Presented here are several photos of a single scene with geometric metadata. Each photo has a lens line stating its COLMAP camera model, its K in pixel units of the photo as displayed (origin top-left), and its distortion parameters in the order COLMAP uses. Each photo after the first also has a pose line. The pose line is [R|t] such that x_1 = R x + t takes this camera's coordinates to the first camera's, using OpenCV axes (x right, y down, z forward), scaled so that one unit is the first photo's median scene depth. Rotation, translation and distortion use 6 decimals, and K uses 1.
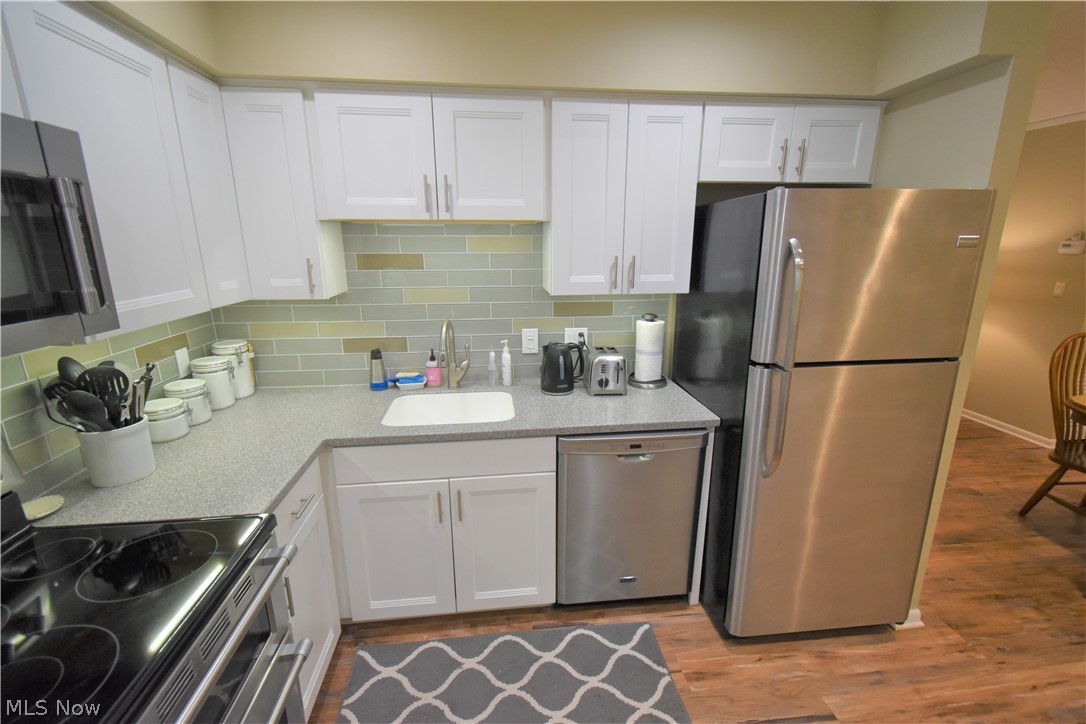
lens RADIAL K [[479.5, 0, 544.4], [0, 479.5, 365.3], [0, 0, 1]] dist [0.008539, -0.004594]
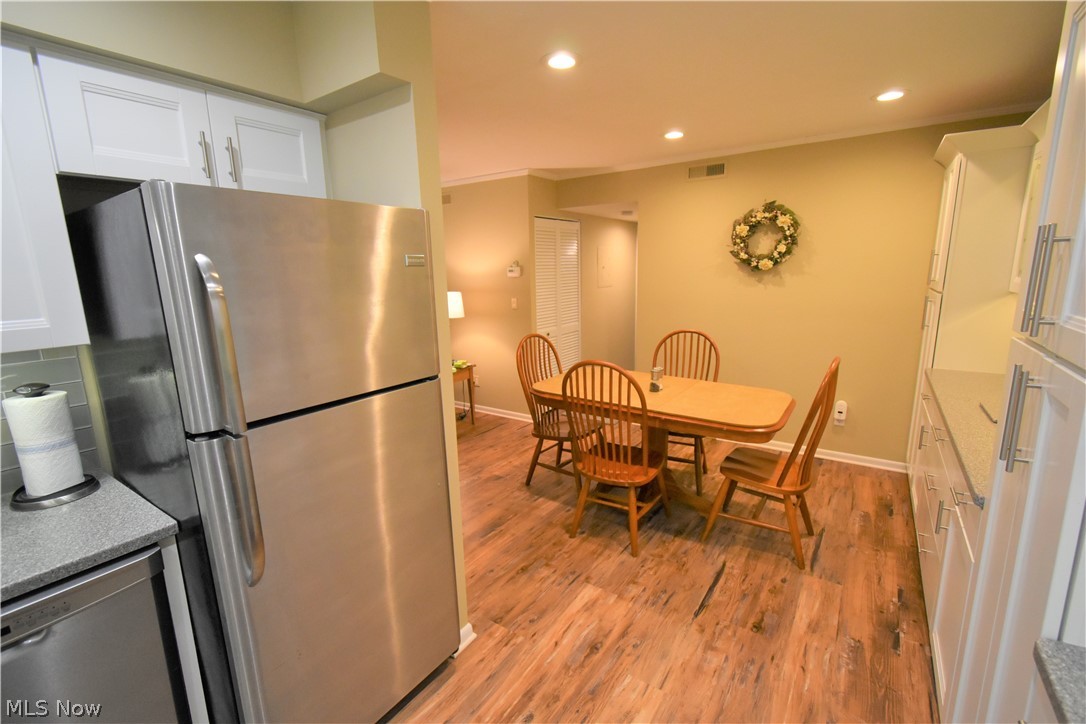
lens RADIAL K [[483.3, 0, 541.1], [0, 483.3, 364.2], [0, 0, 1]] dist [0.013195, -0.005788]
pose [[0.661333, -0.156411, 0.733604, 0.218763], [0.210014, 0.977512, 0.019090, -0.009824], [-0.720093, 0.141442, 0.679309, 0.127398]]
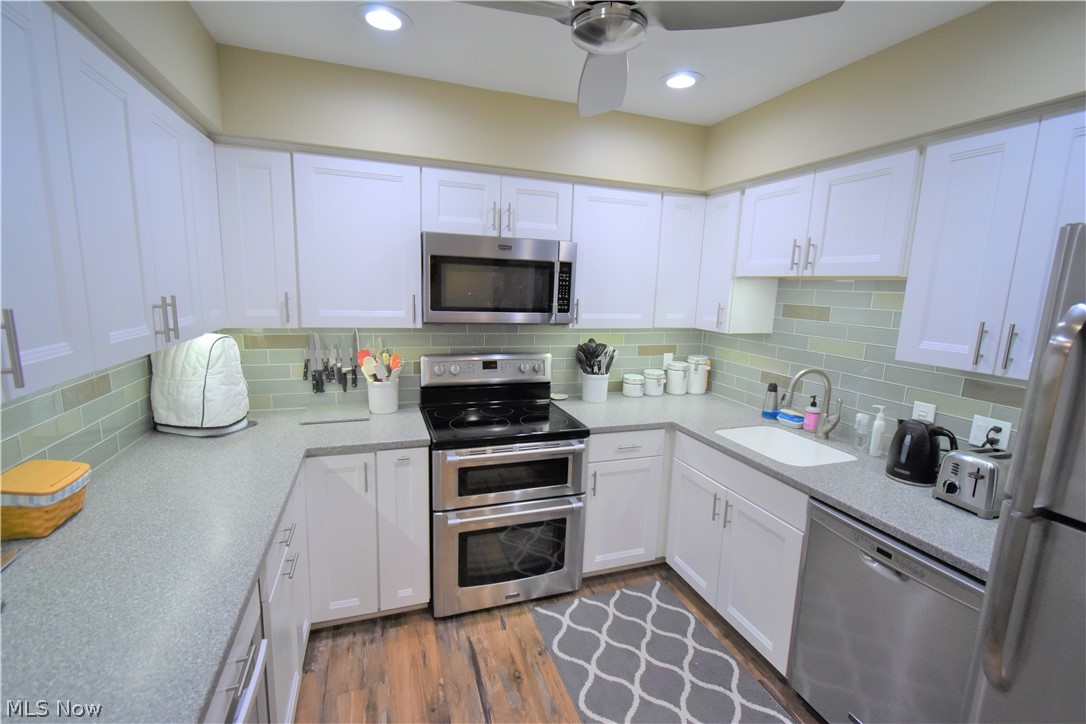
lens RADIAL K [[477.2, 0, 544.2], [0, 477.2, 365.2], [0, 0, 1]] dist [0.009628, -0.005715]
pose [[0.216913, 0.173268, -0.960691, 0.697175], [-0.280680, 0.953635, 0.108621, -0.049604], [0.934969, 0.246085, 0.255489, 0.177452]]
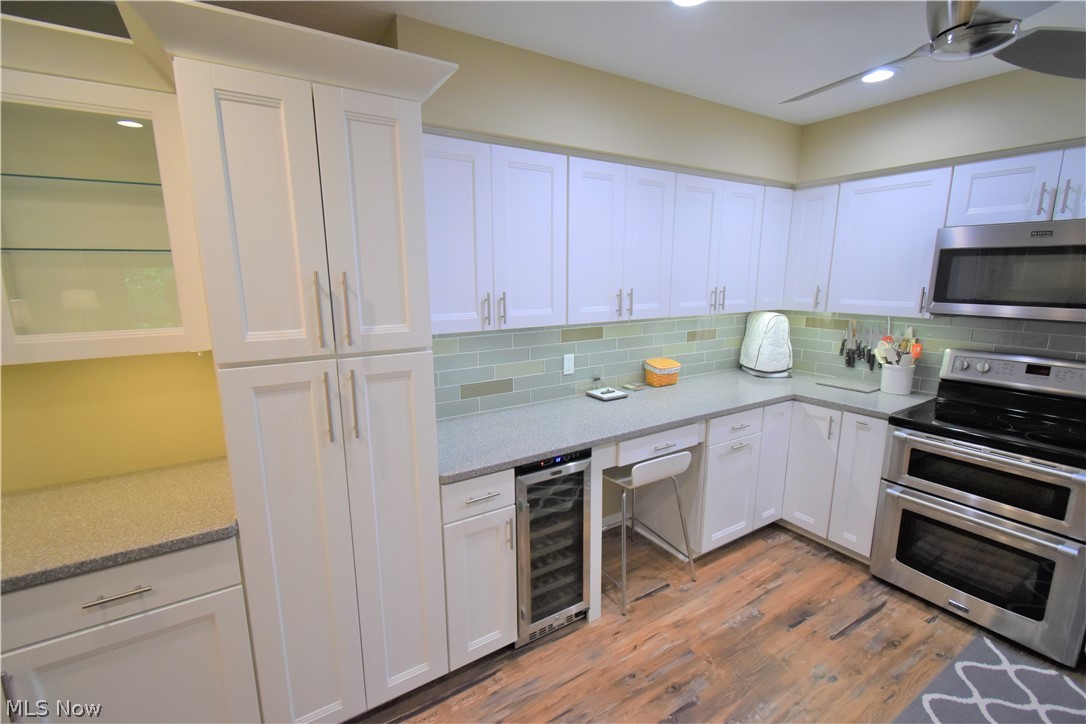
lens RADIAL K [[477.2, 0, 544.2], [0, 477.2, 365.2], [0, 0, 1]] dist [0.009628, -0.005715]
pose [[-0.903676, 0.086464, -0.419396, 0.925216], [-0.102823, 0.906935, 0.408529, -0.215645], [0.415688, 0.412302, -0.810685, 0.794655]]
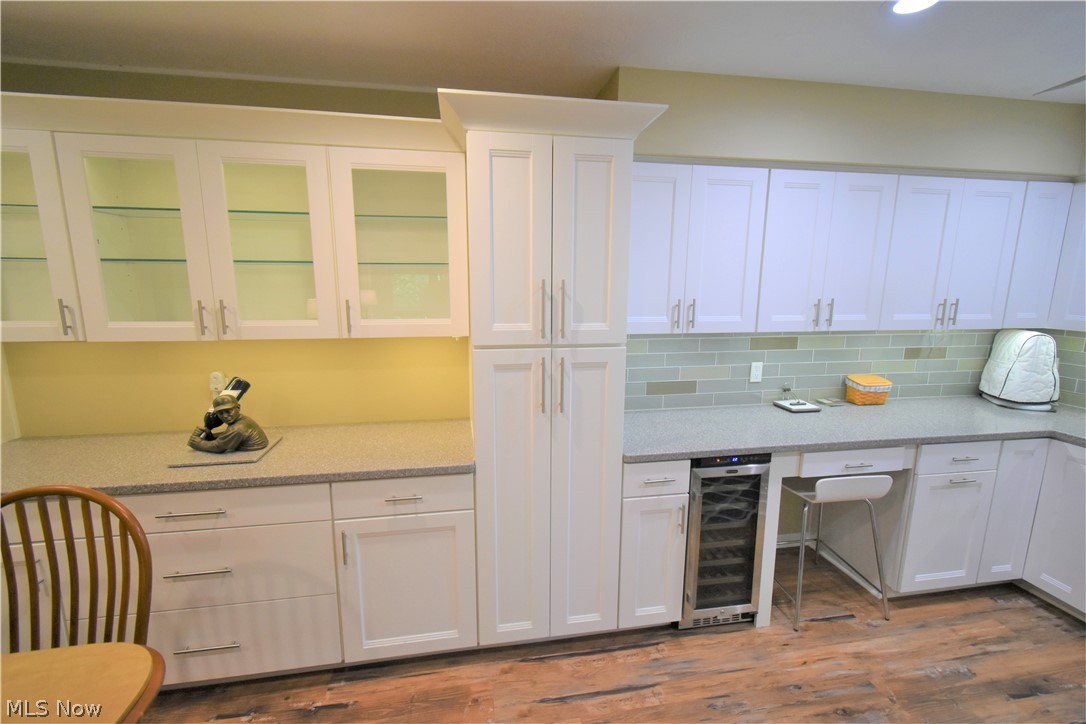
lens RADIAL K [[477.2, 0, 544.2], [0, 477.2, 365.2], [0, 0, 1]] dist [0.009628, -0.005715]
pose [[-0.998689, 0.006671, -0.050754, 0.965066], [-0.015245, 0.907728, 0.419283, -0.250610], [0.048867, 0.419507, -0.906436, 0.916464]]
